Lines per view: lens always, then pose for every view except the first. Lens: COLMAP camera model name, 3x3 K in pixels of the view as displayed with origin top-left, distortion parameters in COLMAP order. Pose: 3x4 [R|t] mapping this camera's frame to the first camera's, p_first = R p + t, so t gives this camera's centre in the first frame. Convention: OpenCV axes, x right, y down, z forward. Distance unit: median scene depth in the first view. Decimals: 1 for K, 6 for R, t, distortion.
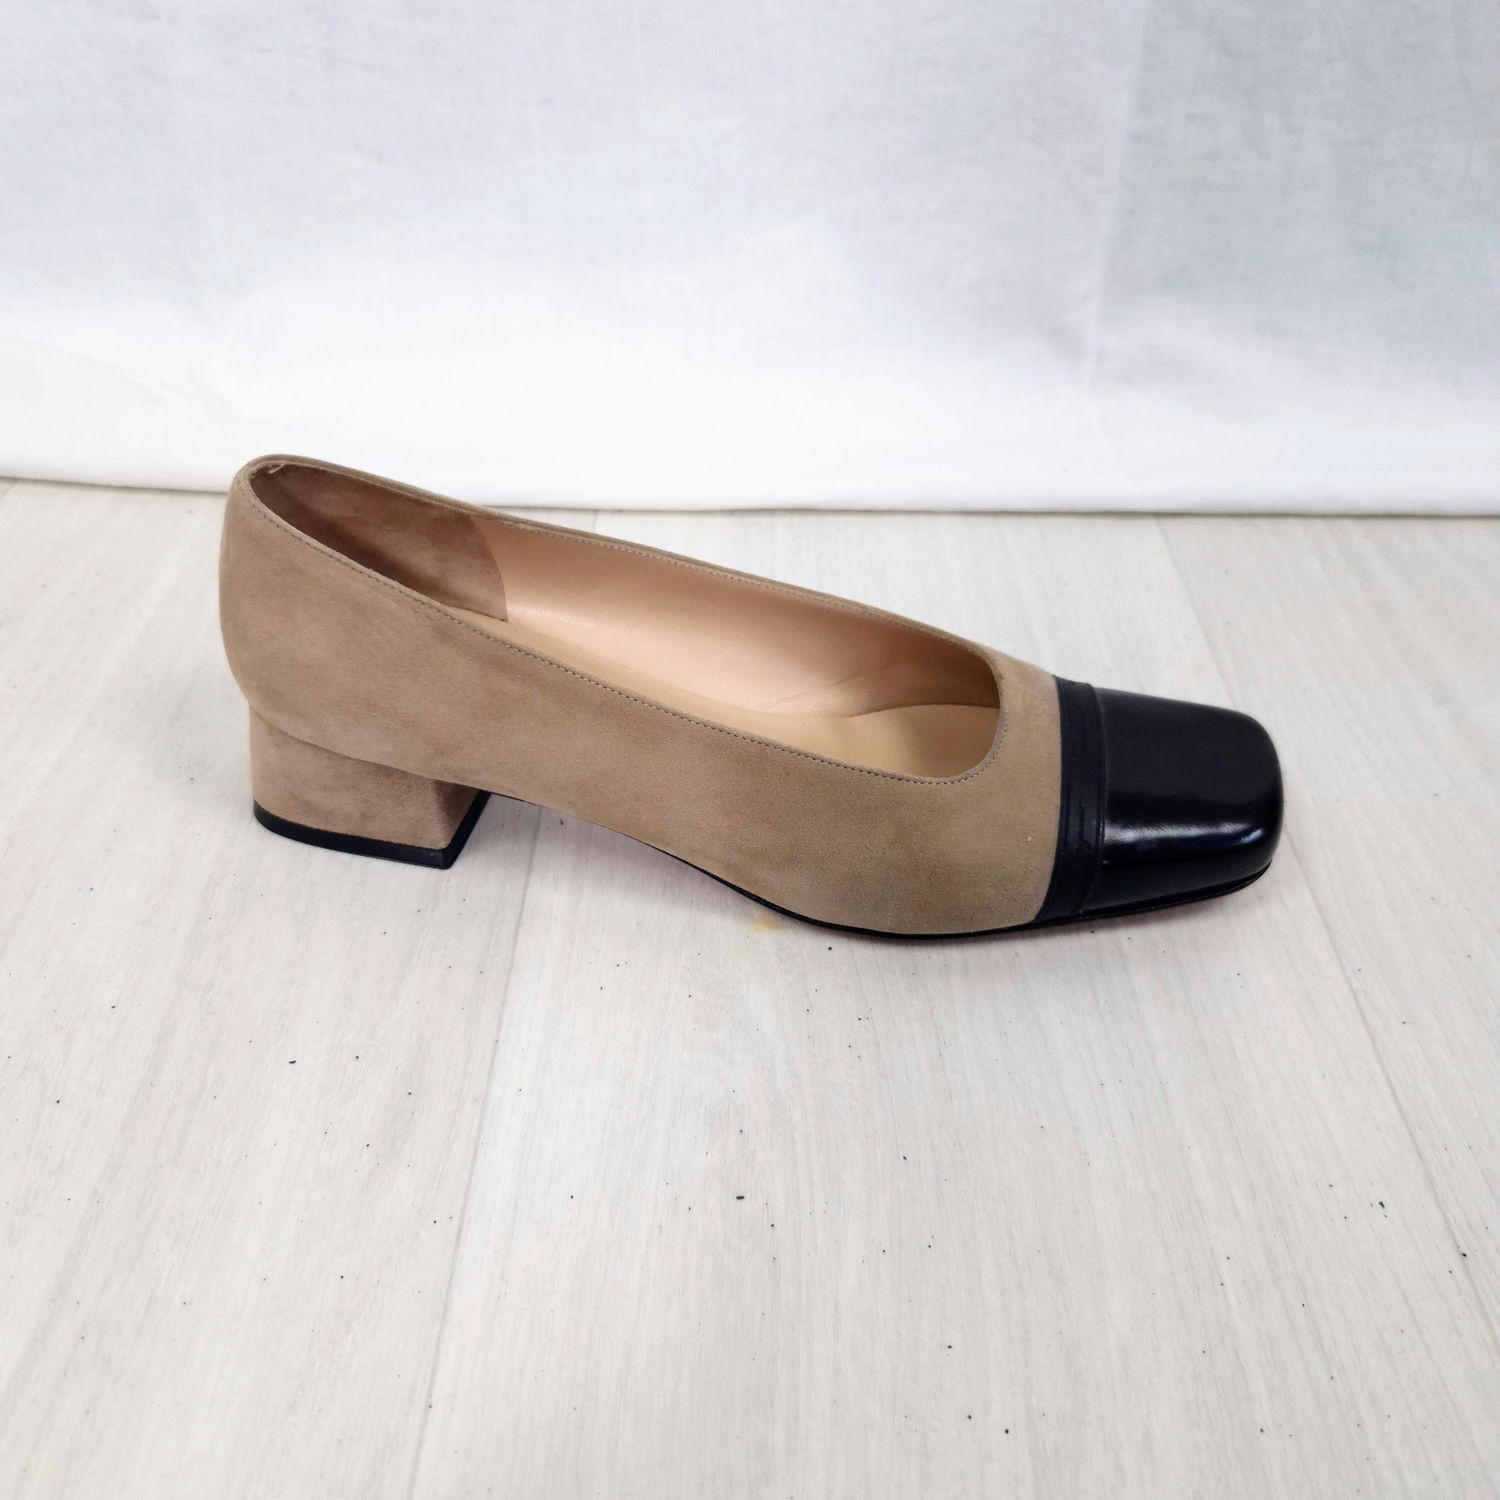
lens RADIAL K [[1364.1, 0, 748.4], [0, 1364.1, 726.3], [0, 0, 1]] dist [0.007628, -0.004635]
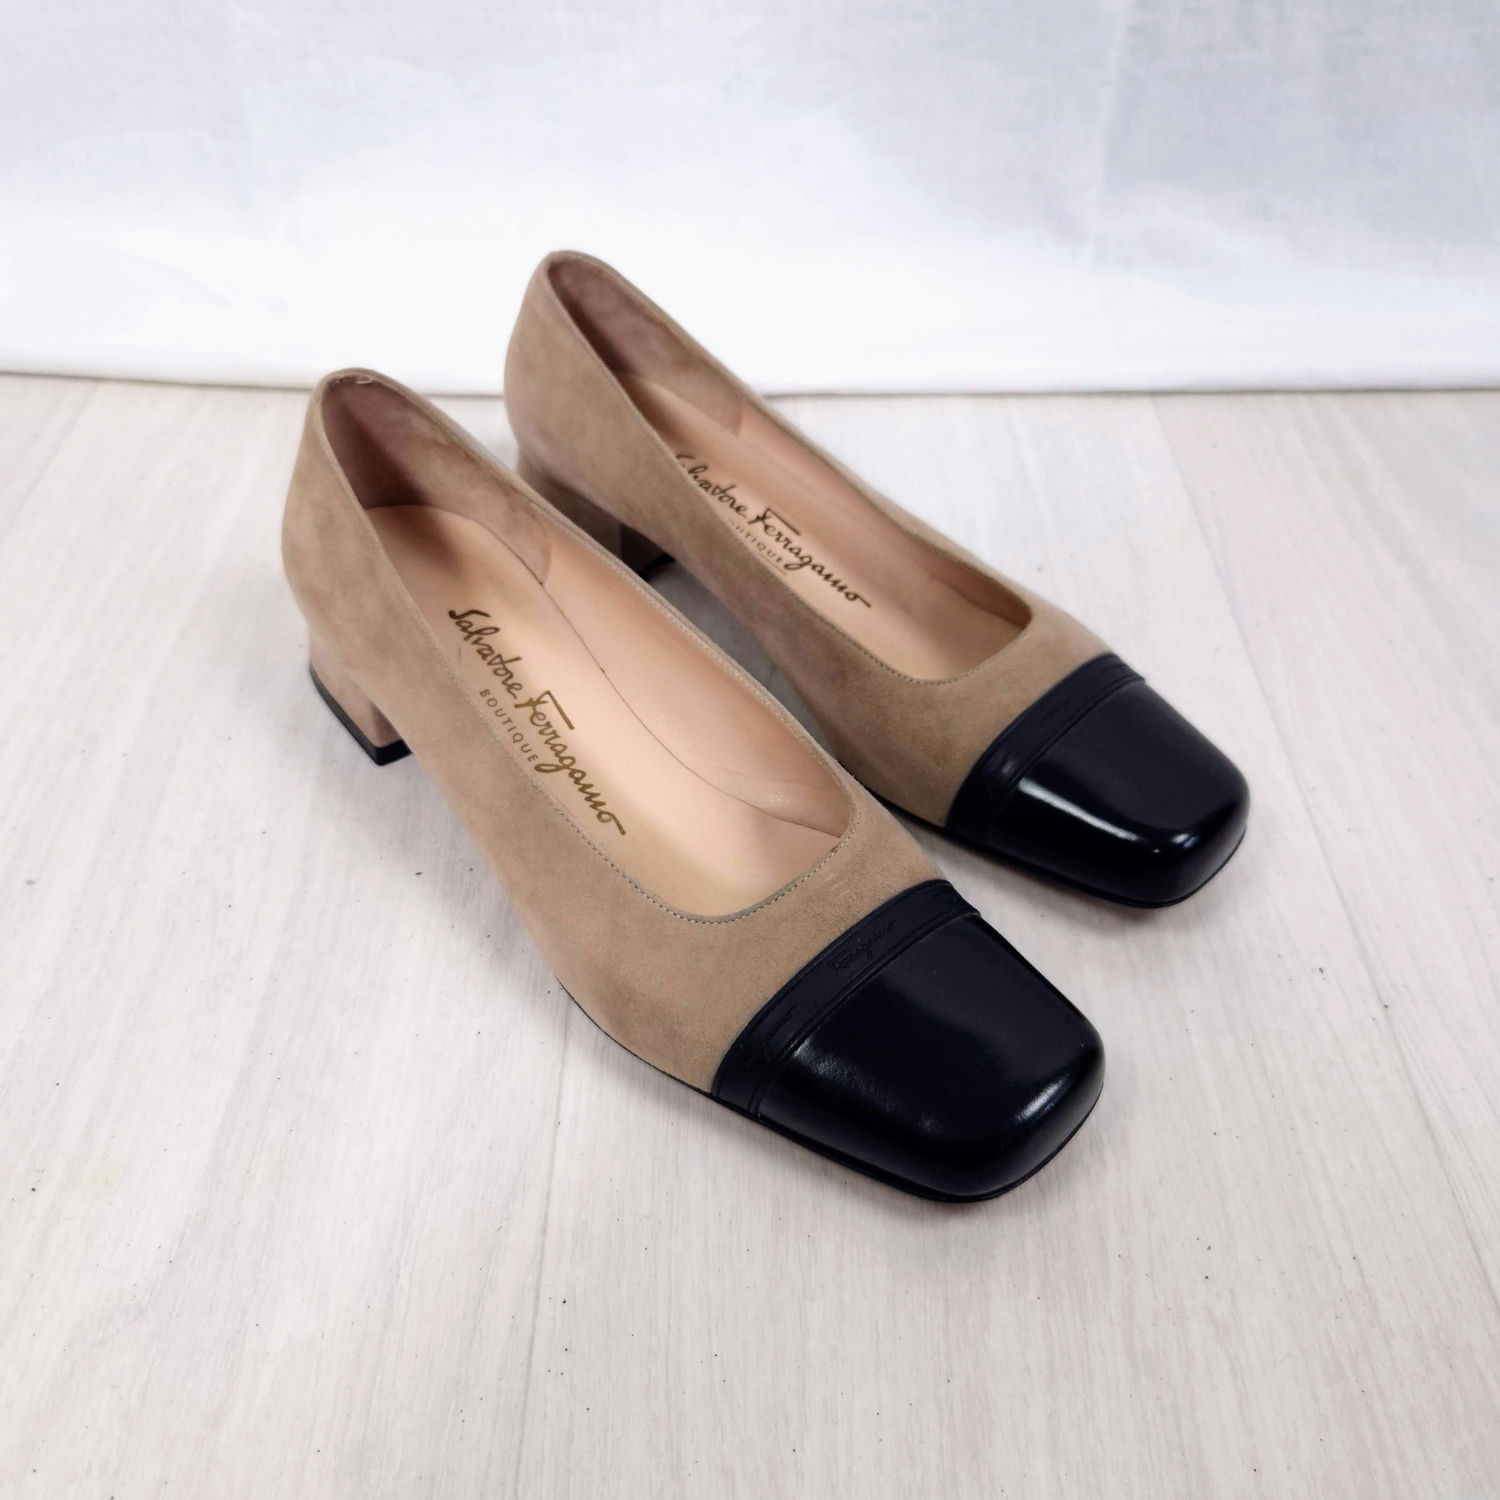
lens RADIAL K [[1503.9, 0, 730.1], [0, 1503.9, 749.1], [0, 0, 1]] dist [0.024317, -0.022932]
pose [[0.999854, -0.017083, 0.000118, -0.060290], [0.017020, 0.996666, 0.079790, 0.037559], [-0.001481, -0.079776, 0.996812, -0.325649]]
